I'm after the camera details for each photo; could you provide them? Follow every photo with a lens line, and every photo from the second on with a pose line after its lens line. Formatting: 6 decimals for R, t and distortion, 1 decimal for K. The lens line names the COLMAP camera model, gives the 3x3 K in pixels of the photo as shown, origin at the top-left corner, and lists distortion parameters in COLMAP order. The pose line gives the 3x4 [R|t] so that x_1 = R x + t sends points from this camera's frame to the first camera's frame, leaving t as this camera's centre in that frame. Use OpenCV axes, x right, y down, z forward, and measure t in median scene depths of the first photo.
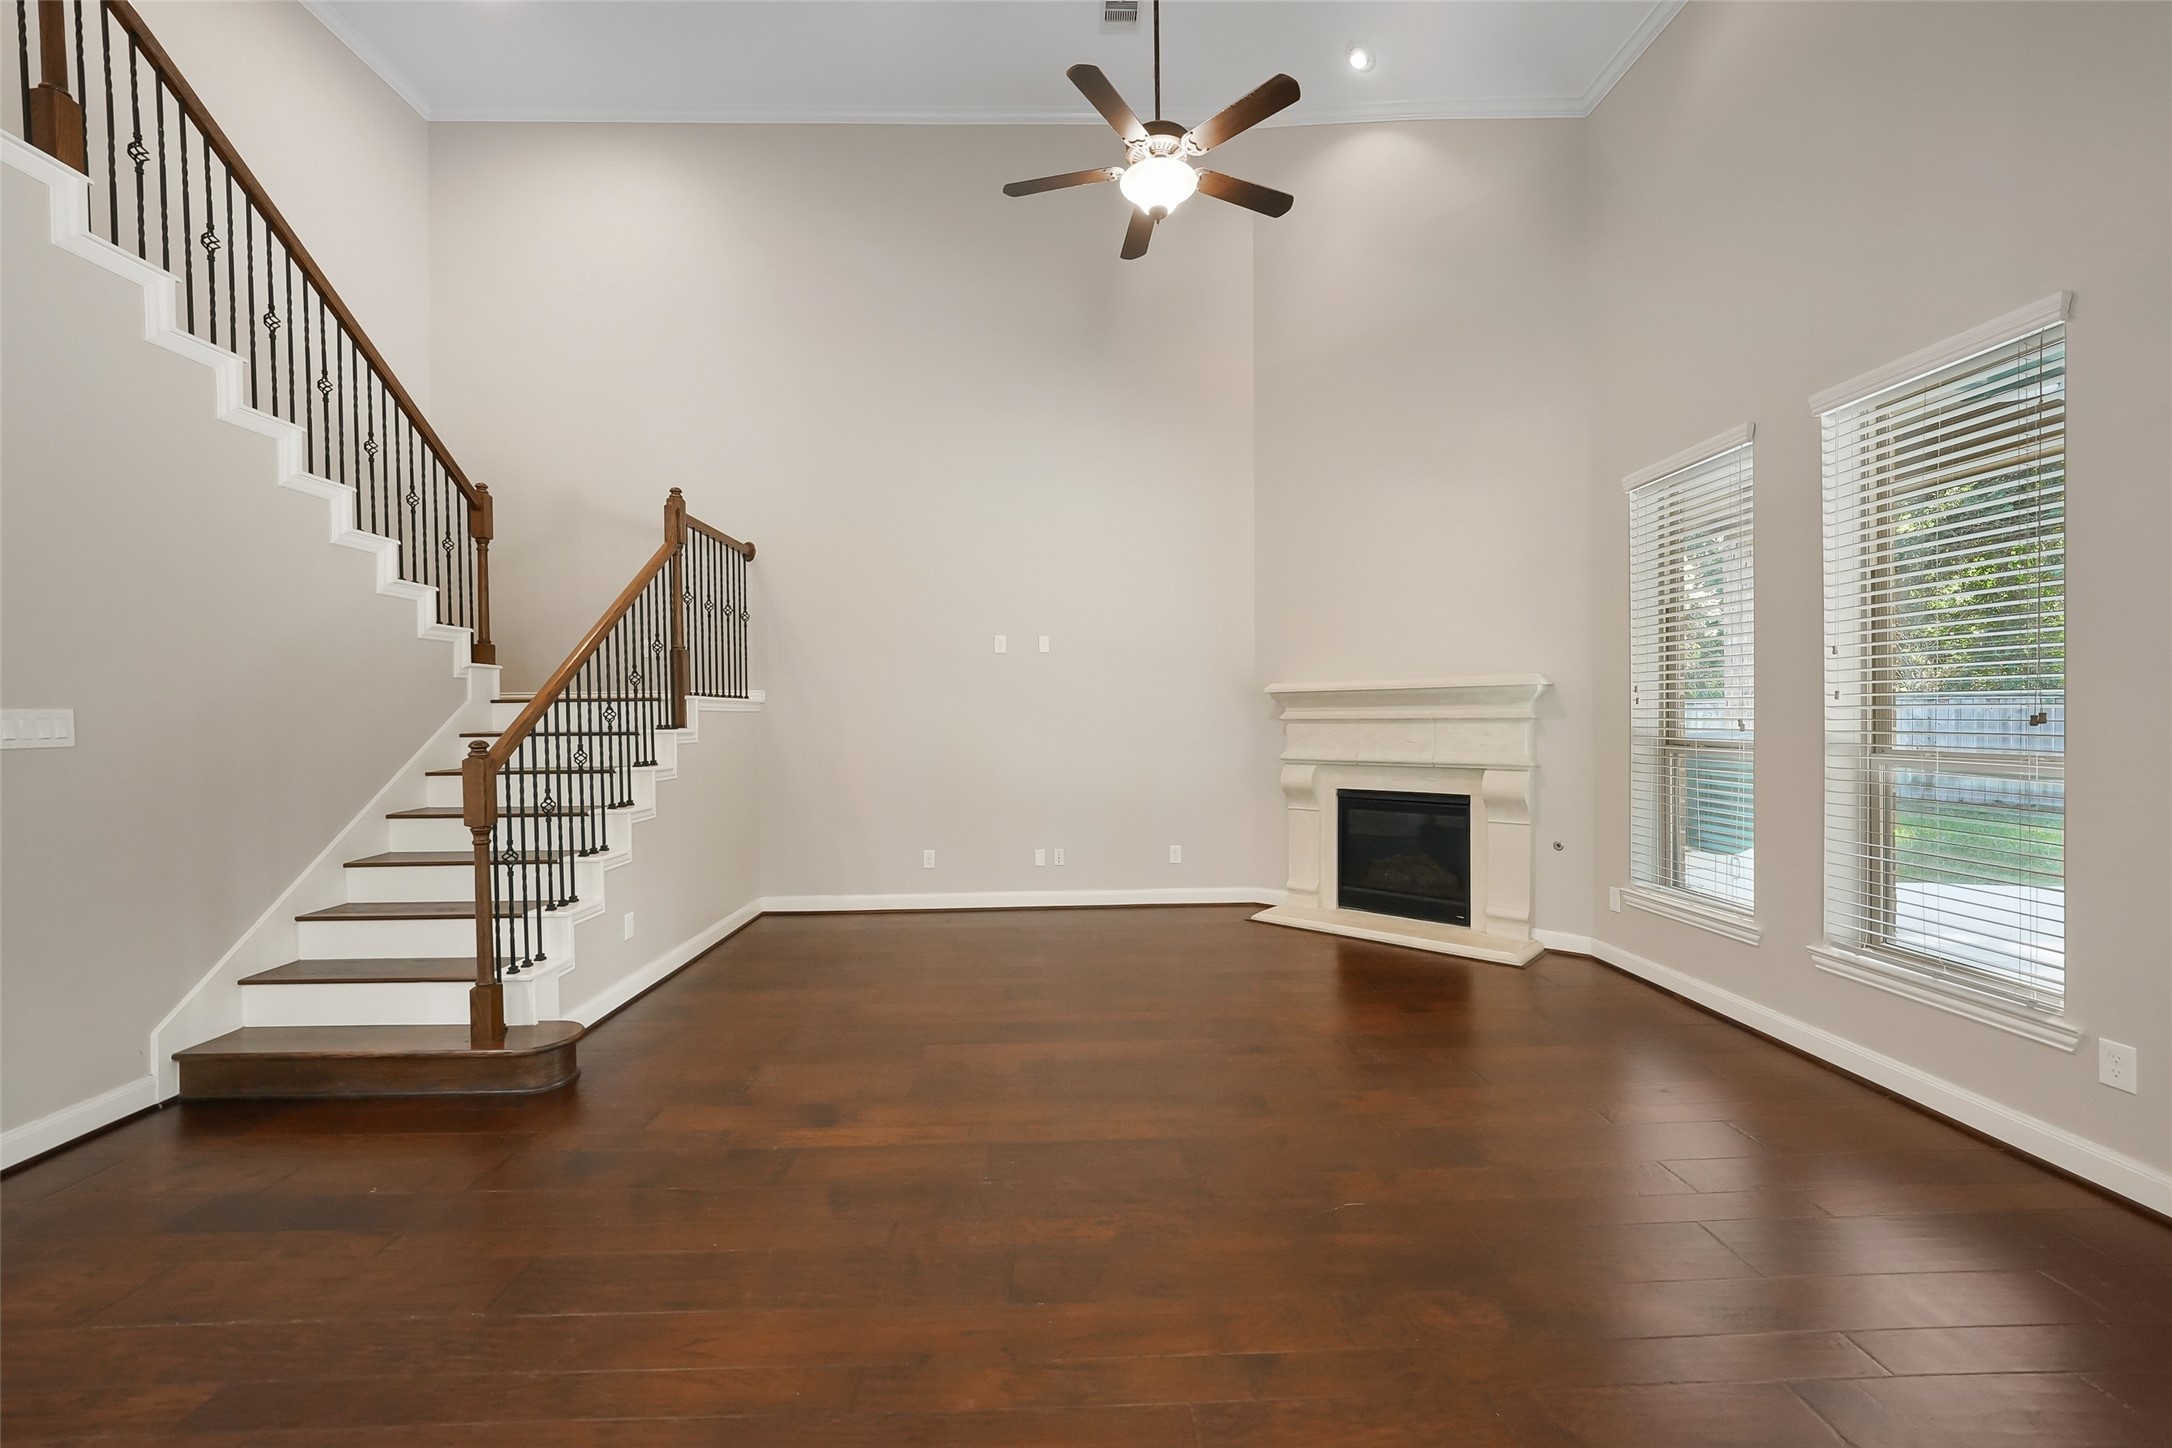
lens RADIAL K [[870.3, 0, 1083.5], [0, 870.3, 725.8], [0, 0, 1]] dist [-0.000711, 0.001091]
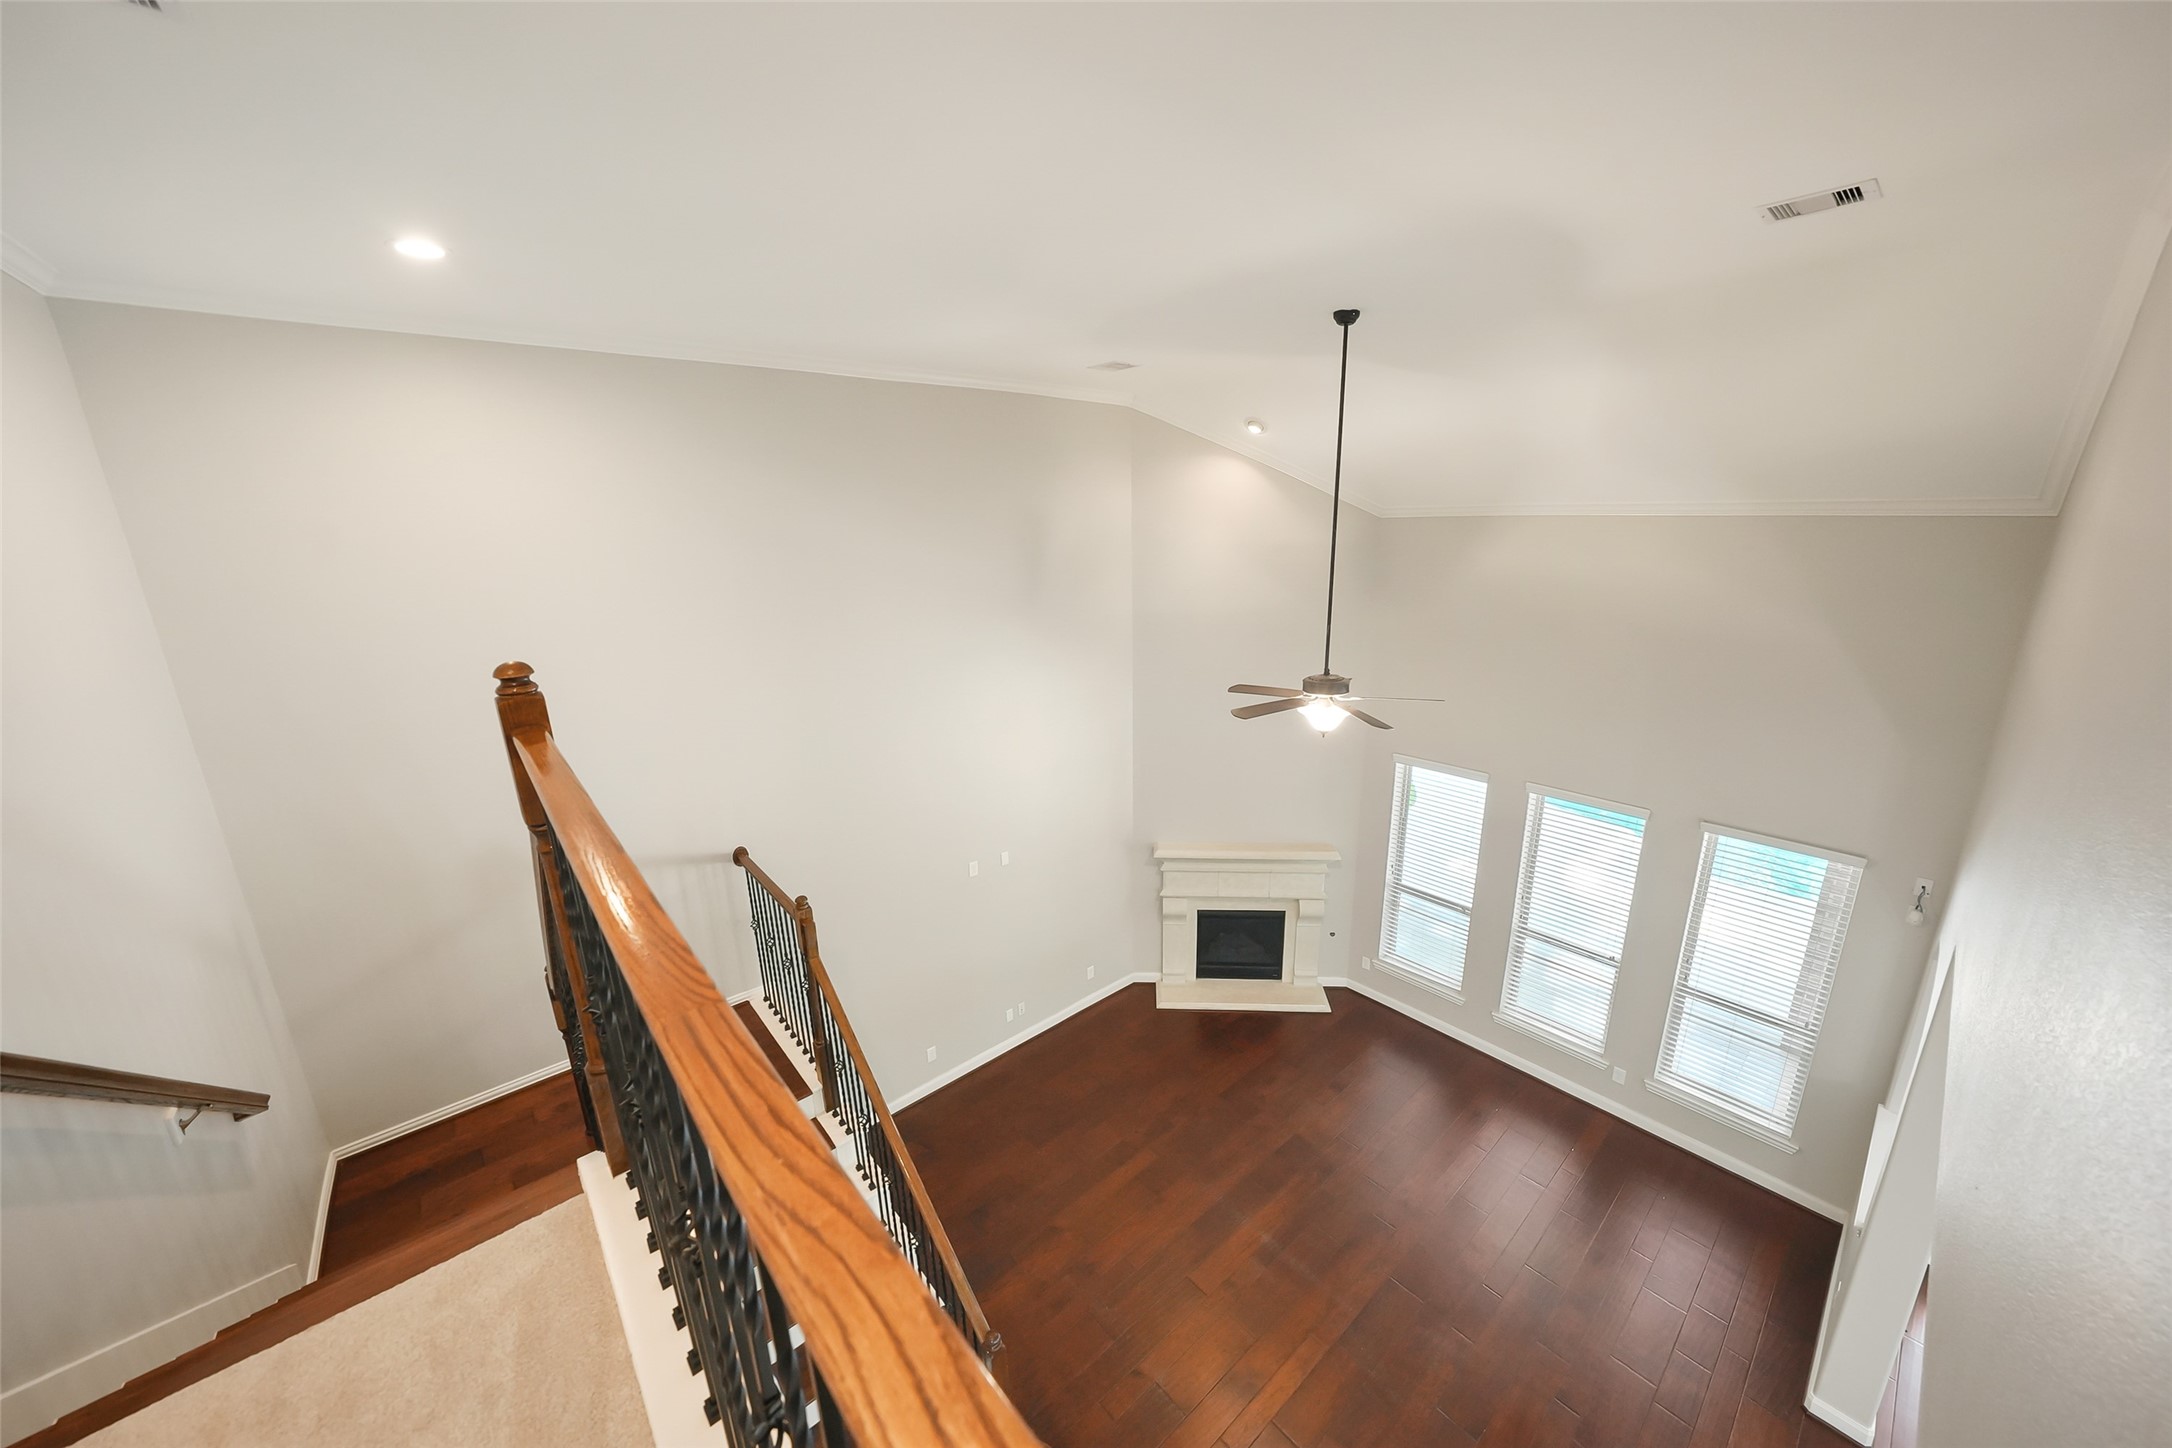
lens RADIAL K [[756.6, 0, 1091.0], [0, 756.6, 734.1], [0, 0, 1]] dist [-0.011608, 0.002806]
pose [[0.774141, -0.170769, 0.609544, -0.700904], [0.019818, 0.968991, 0.246301, -0.643276], [-0.632703, -0.178592, 0.753519, 0.216677]]
